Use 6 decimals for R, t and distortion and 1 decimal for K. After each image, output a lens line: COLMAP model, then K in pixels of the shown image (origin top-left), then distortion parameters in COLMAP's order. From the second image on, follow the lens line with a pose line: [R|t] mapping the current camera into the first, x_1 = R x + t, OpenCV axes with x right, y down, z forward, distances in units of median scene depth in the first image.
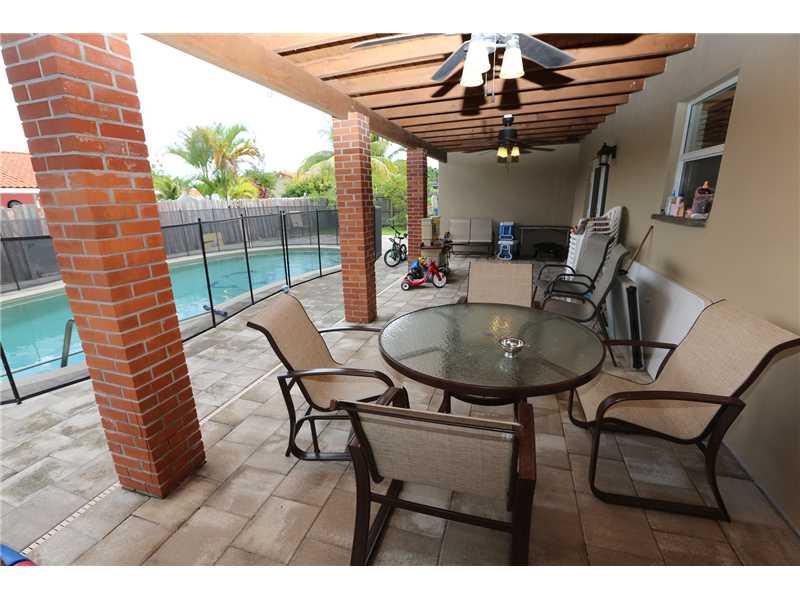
lens RADIAL K [[354.9, 0, 400.0], [0, 354.9, 300.0], [0, 0, 1]] dist [-0.071701, 0.023504]
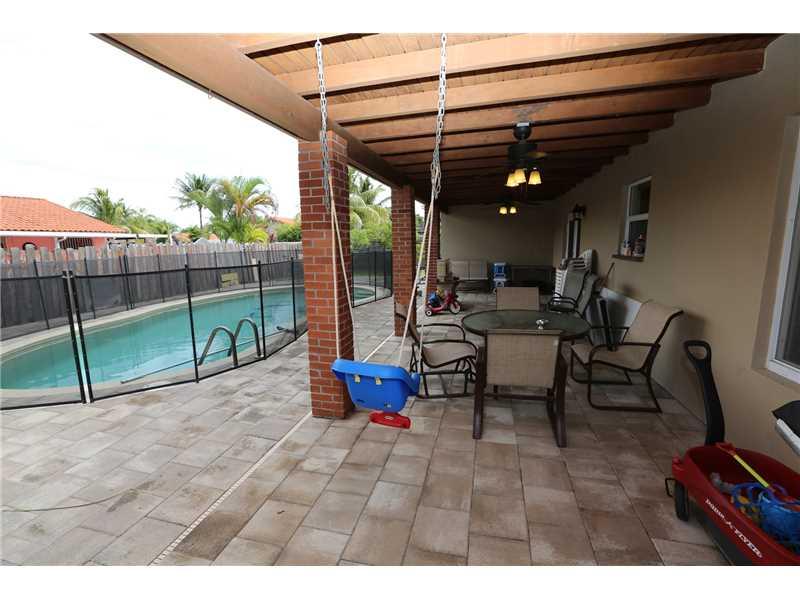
lens RADIAL K [[354.9, 0, 400.0], [0, 354.9, 300.0], [0, 0, 1]] dist [-0.071701, 0.023504]
pose [[0.998389, -0.006685, 0.056336, -0.190184], [0.013423, 0.992673, -0.120088, 0.079194], [-0.055120, 0.120651, 0.991164, -0.290384]]
